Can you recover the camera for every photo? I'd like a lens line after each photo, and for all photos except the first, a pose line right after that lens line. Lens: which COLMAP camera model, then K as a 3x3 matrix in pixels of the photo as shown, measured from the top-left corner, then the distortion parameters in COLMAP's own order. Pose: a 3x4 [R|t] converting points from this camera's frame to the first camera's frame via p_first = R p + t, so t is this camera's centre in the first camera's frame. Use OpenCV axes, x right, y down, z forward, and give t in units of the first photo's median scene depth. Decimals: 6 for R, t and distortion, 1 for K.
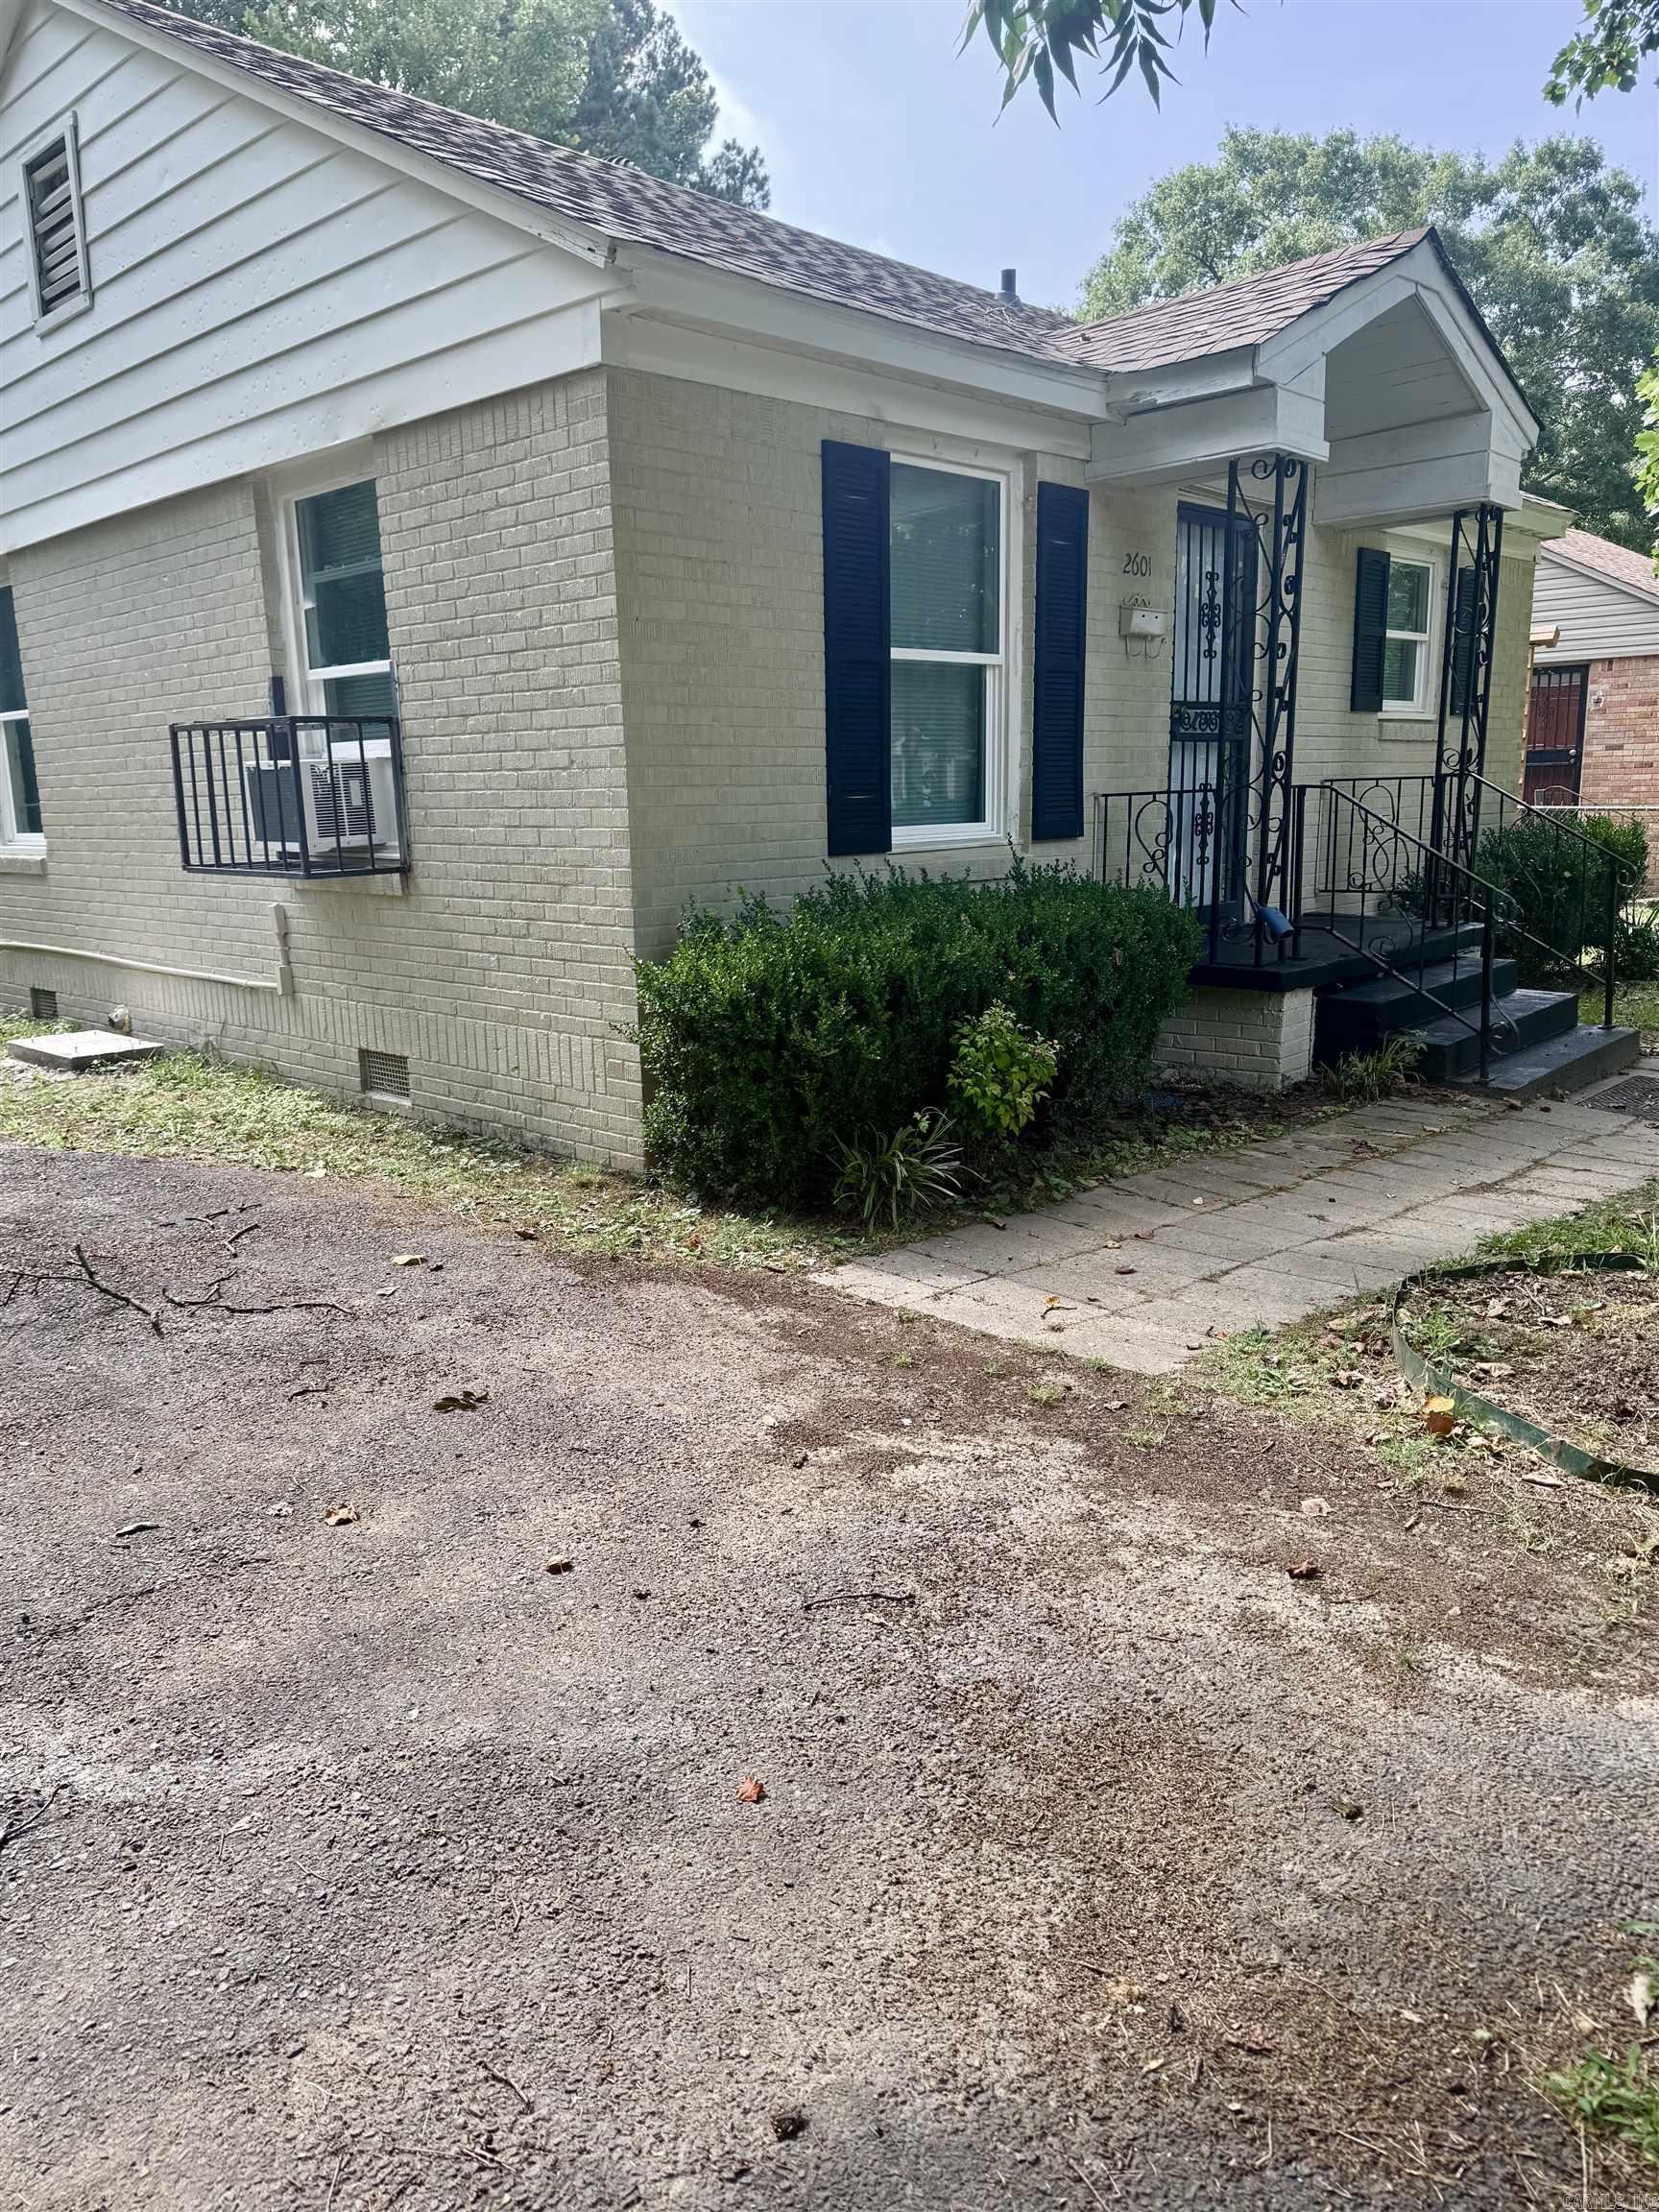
lens RADIAL K [[1535.3, 0, 826.1], [0, 1535.3, 1109.8], [0, 0, 1]] dist [0.011767, -0.007626]
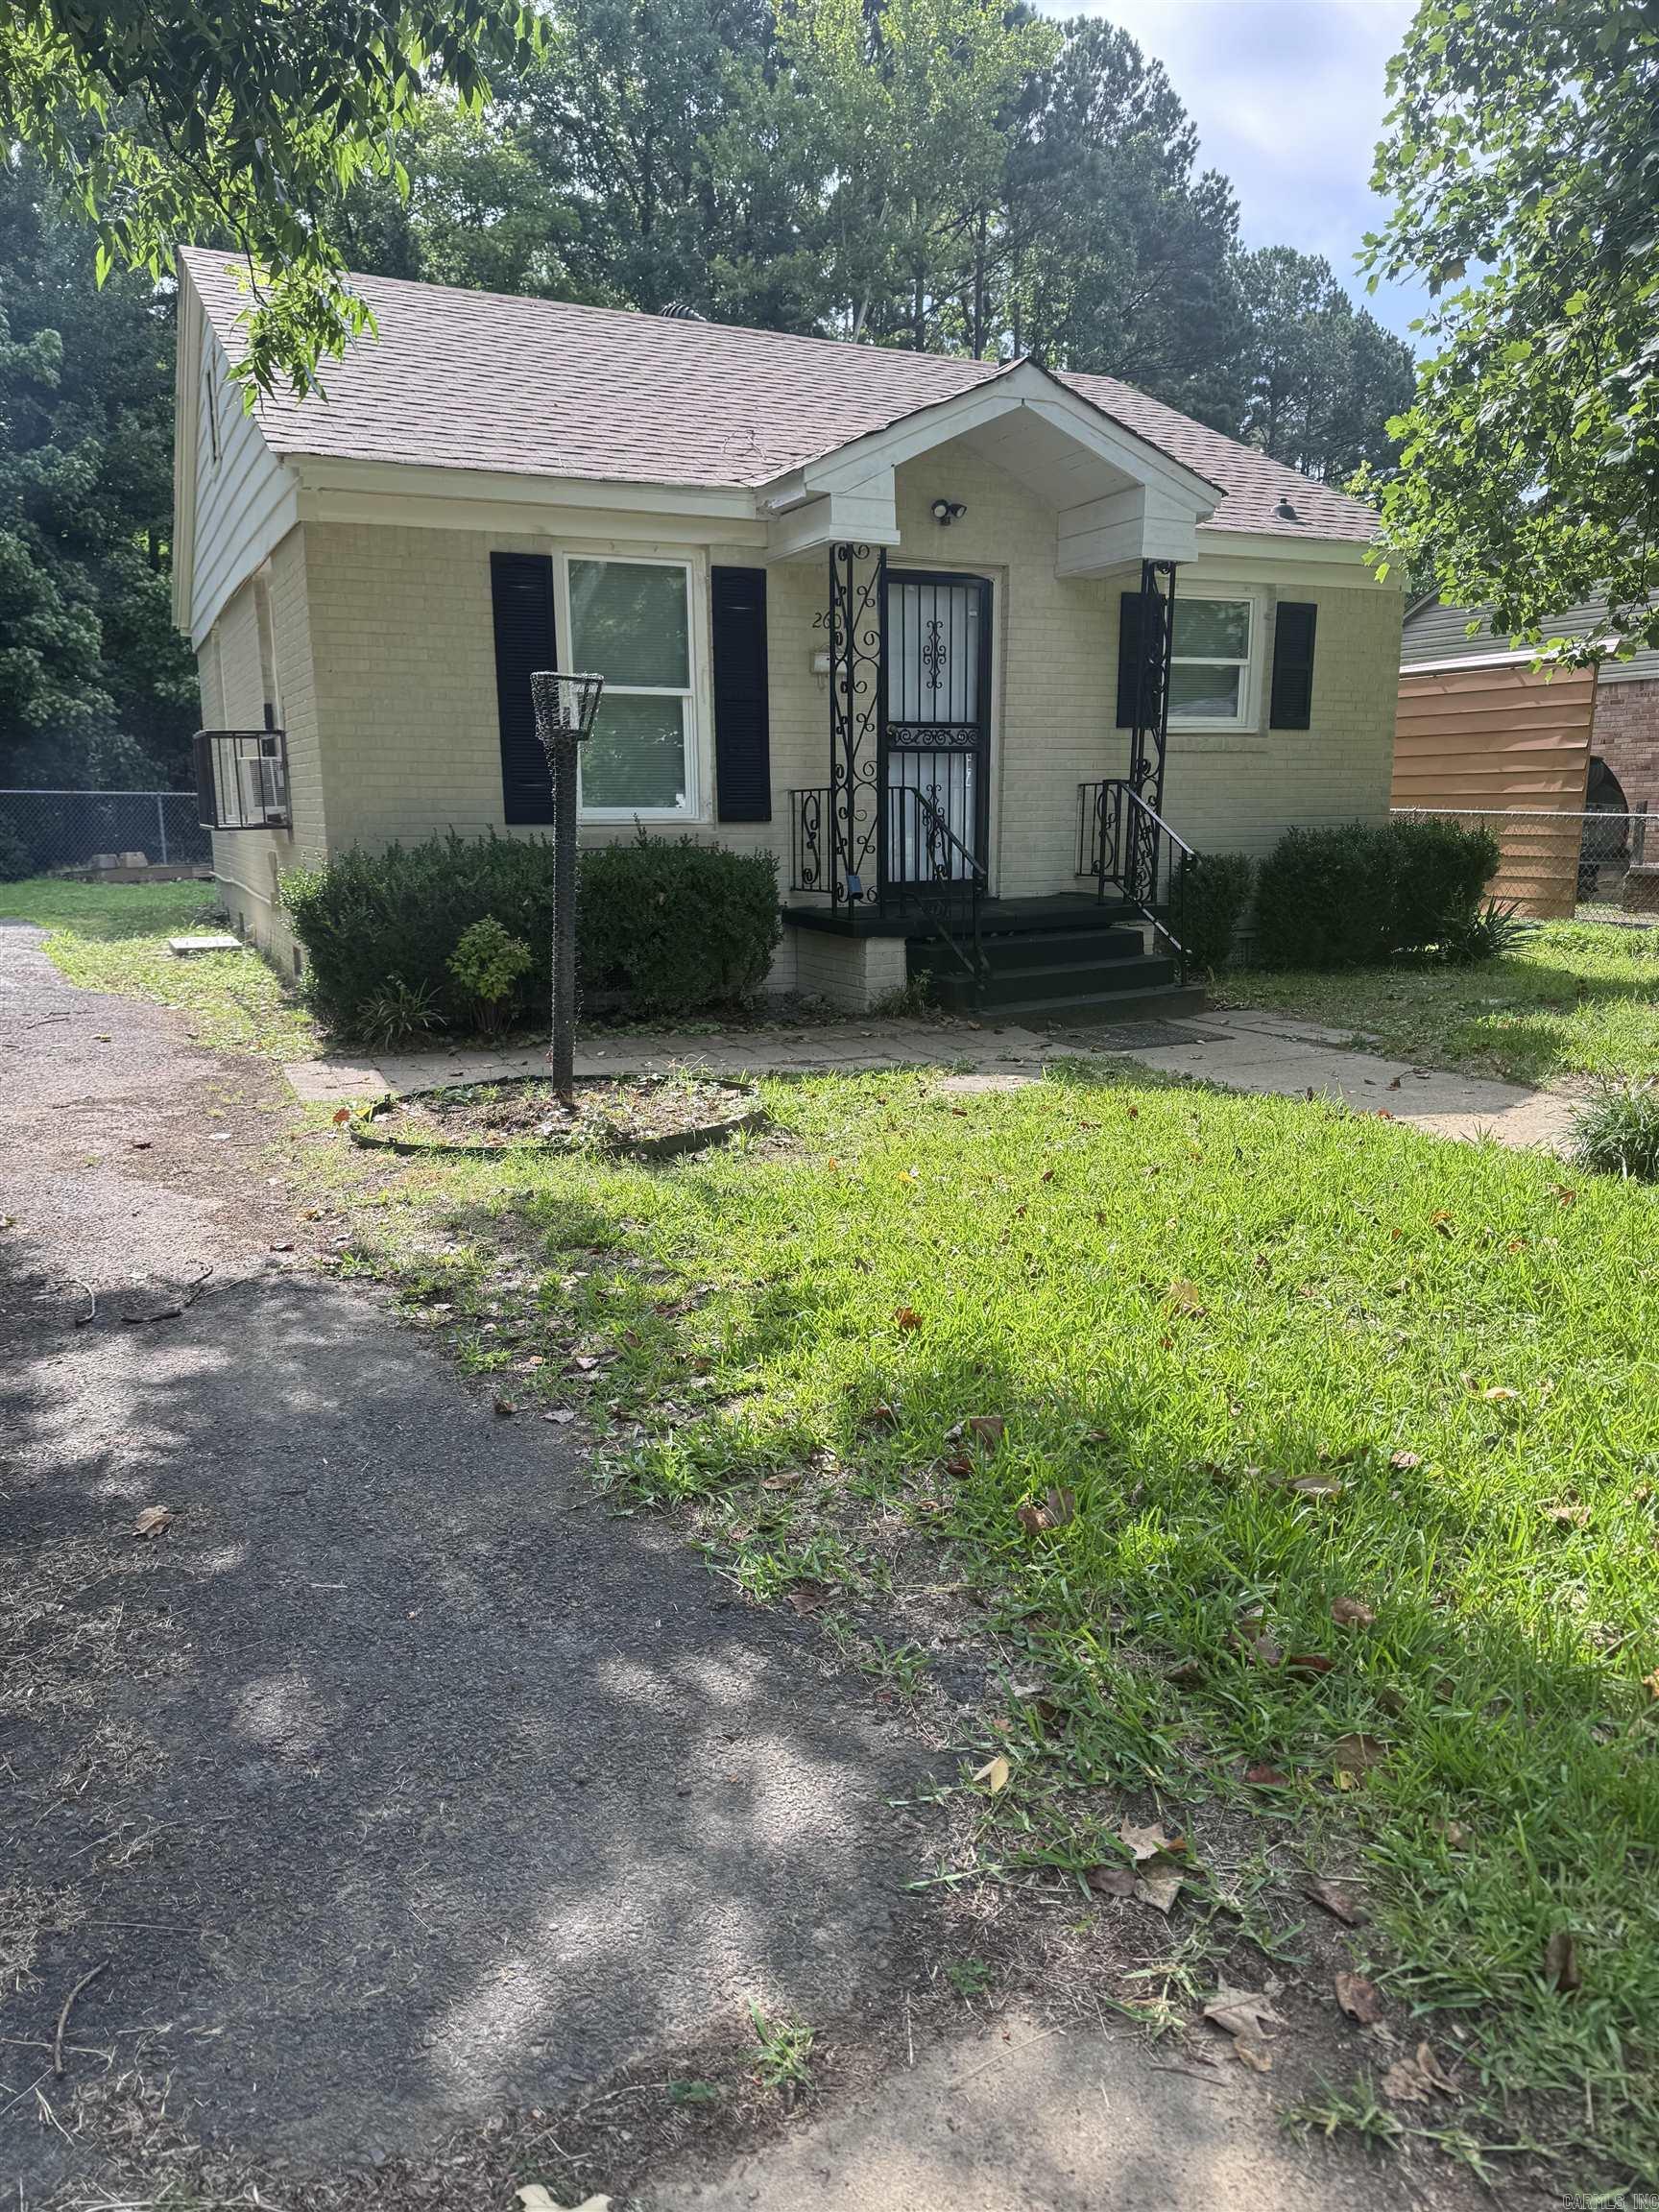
lens RADIAL K [[1535.3, 0, 843.3], [0, 1535.3, 1100.9], [0, 0, 1]] dist [0.011767, -0.007626]
pose [[0.931677, 0.090753, -0.351771, 0.769301], [-0.093852, 0.995552, 0.008273, 0.053151], [0.350957, 0.025307, 0.936050, -0.251321]]
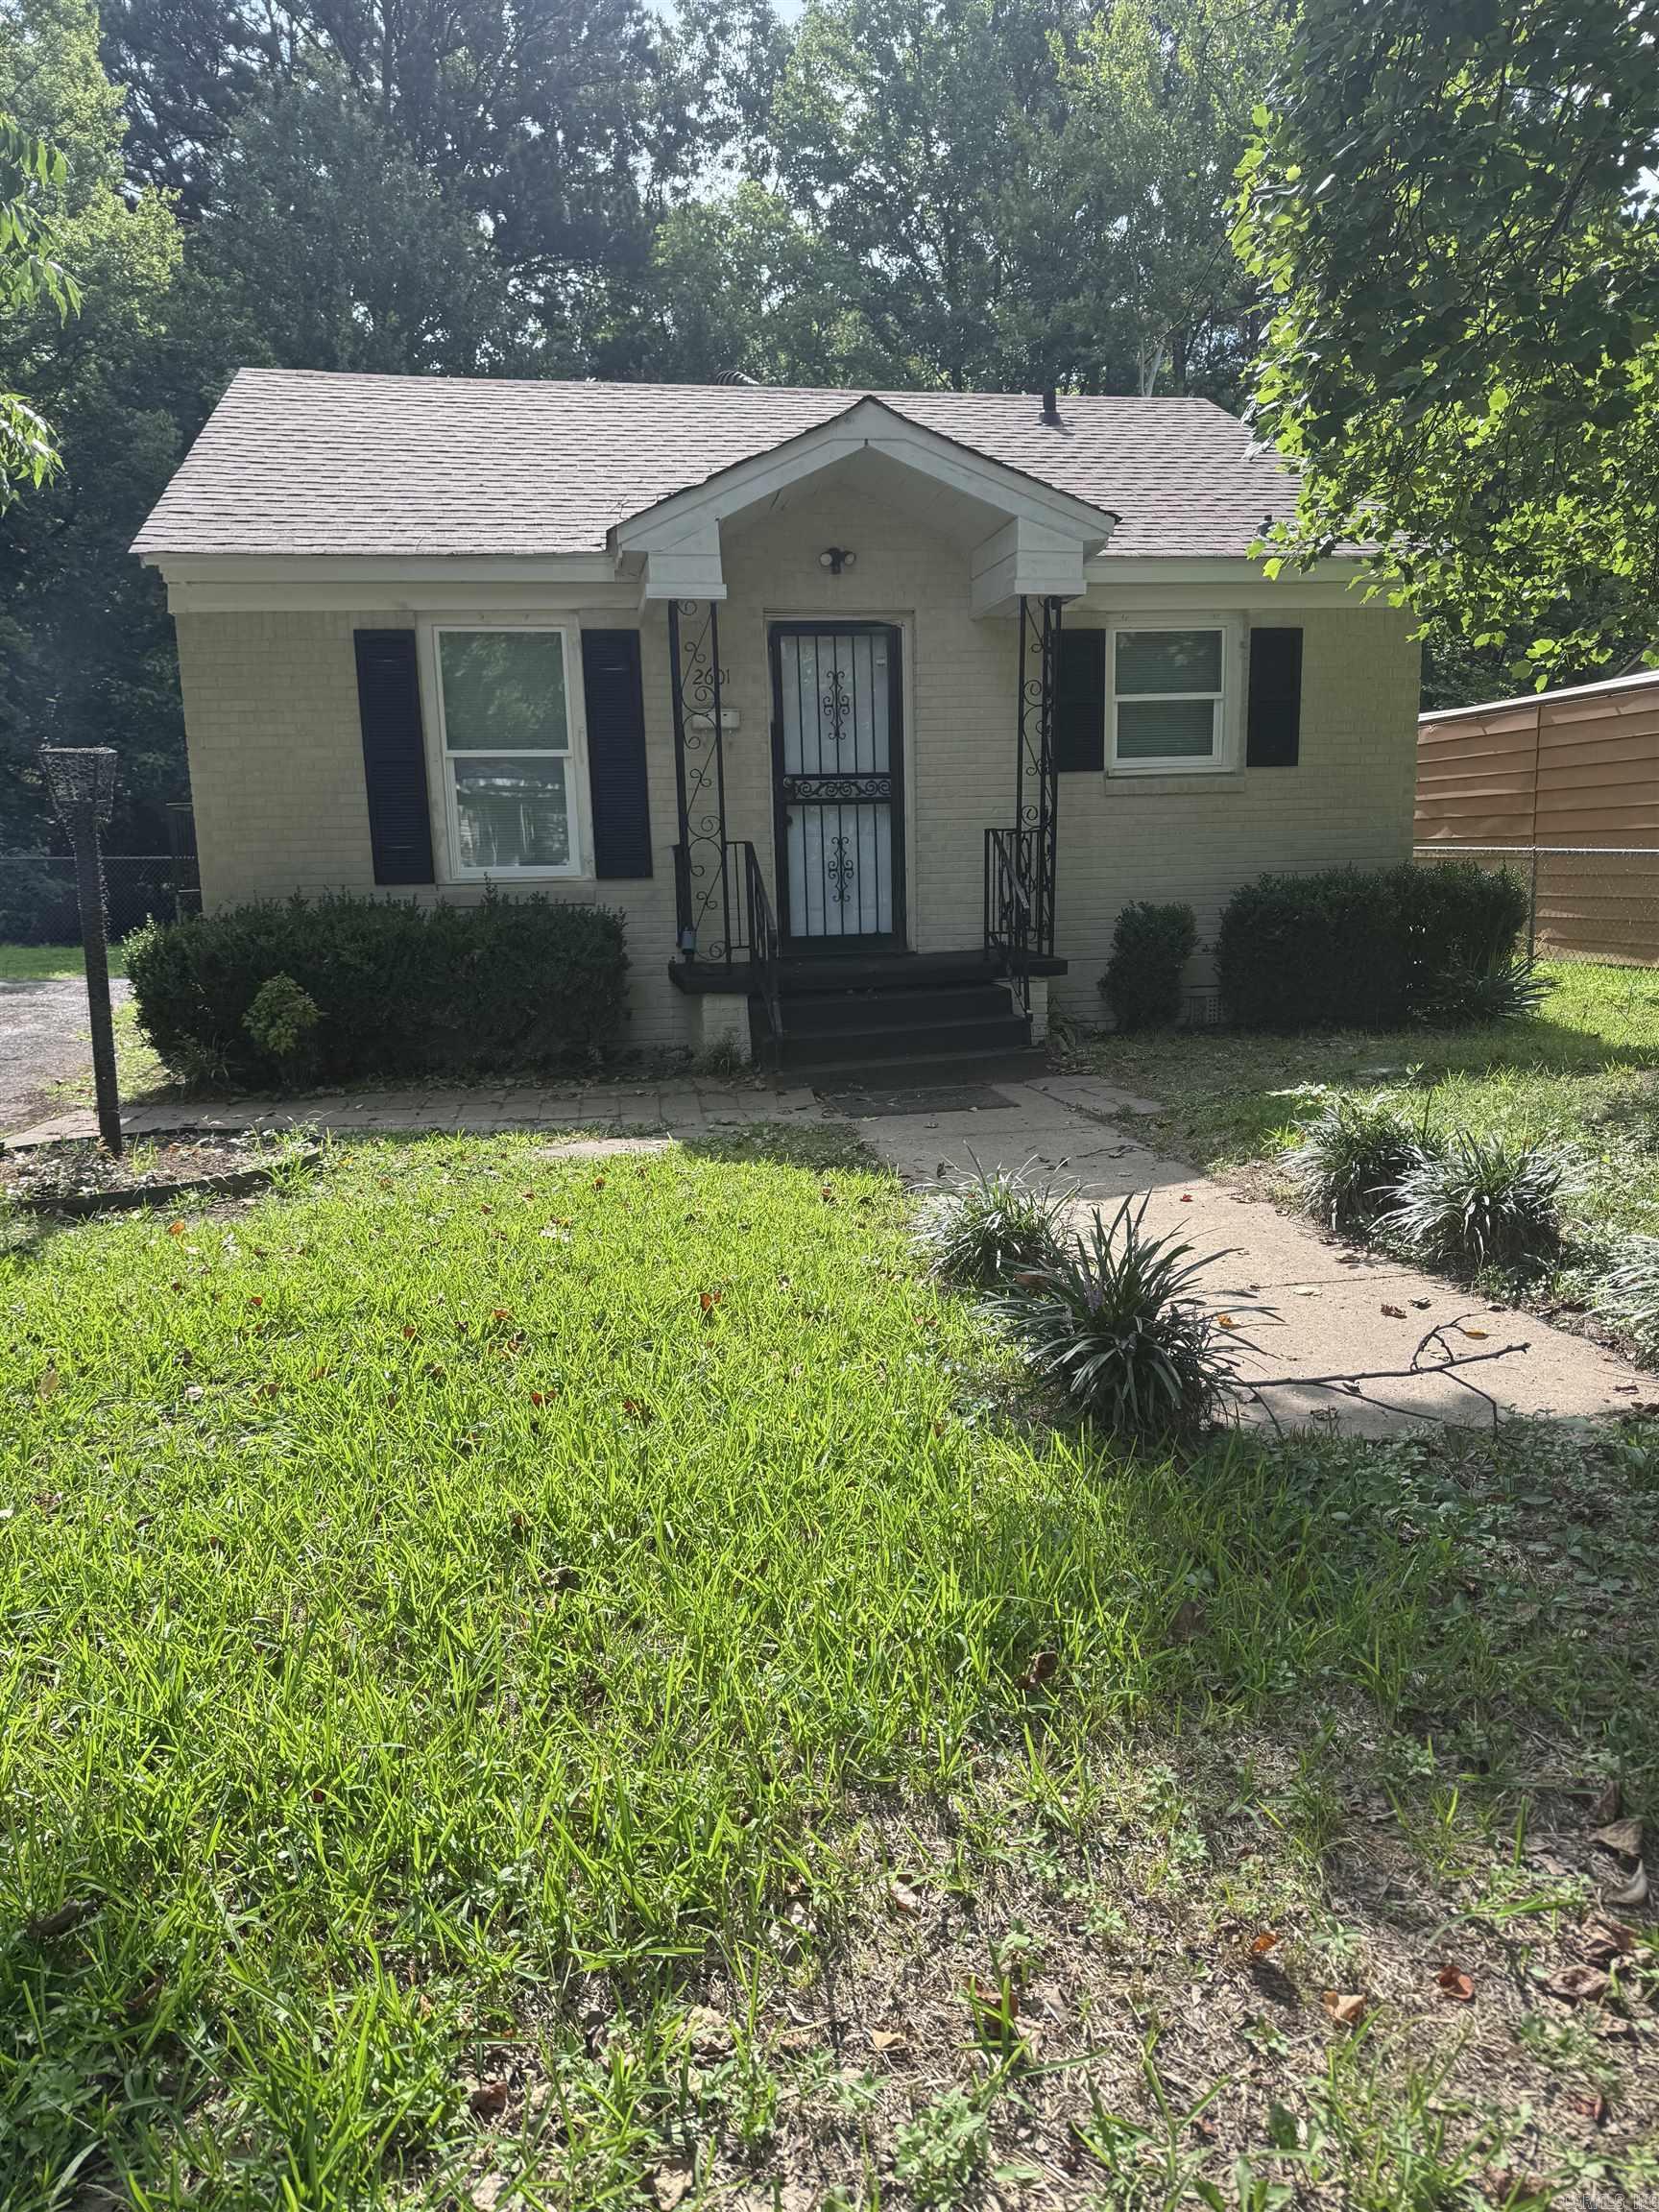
lens RADIAL K [[1535.3, 0, 824.4], [0, 1535.3, 1111.5], [0, 0, 1]] dist [0.011767, -0.007626]
pose [[0.803074, 0.104958, -0.586563, 1.178338], [-0.119170, 0.992768, 0.014484, -0.010786], [0.583841, 0.058269, 0.809774, 0.000548]]
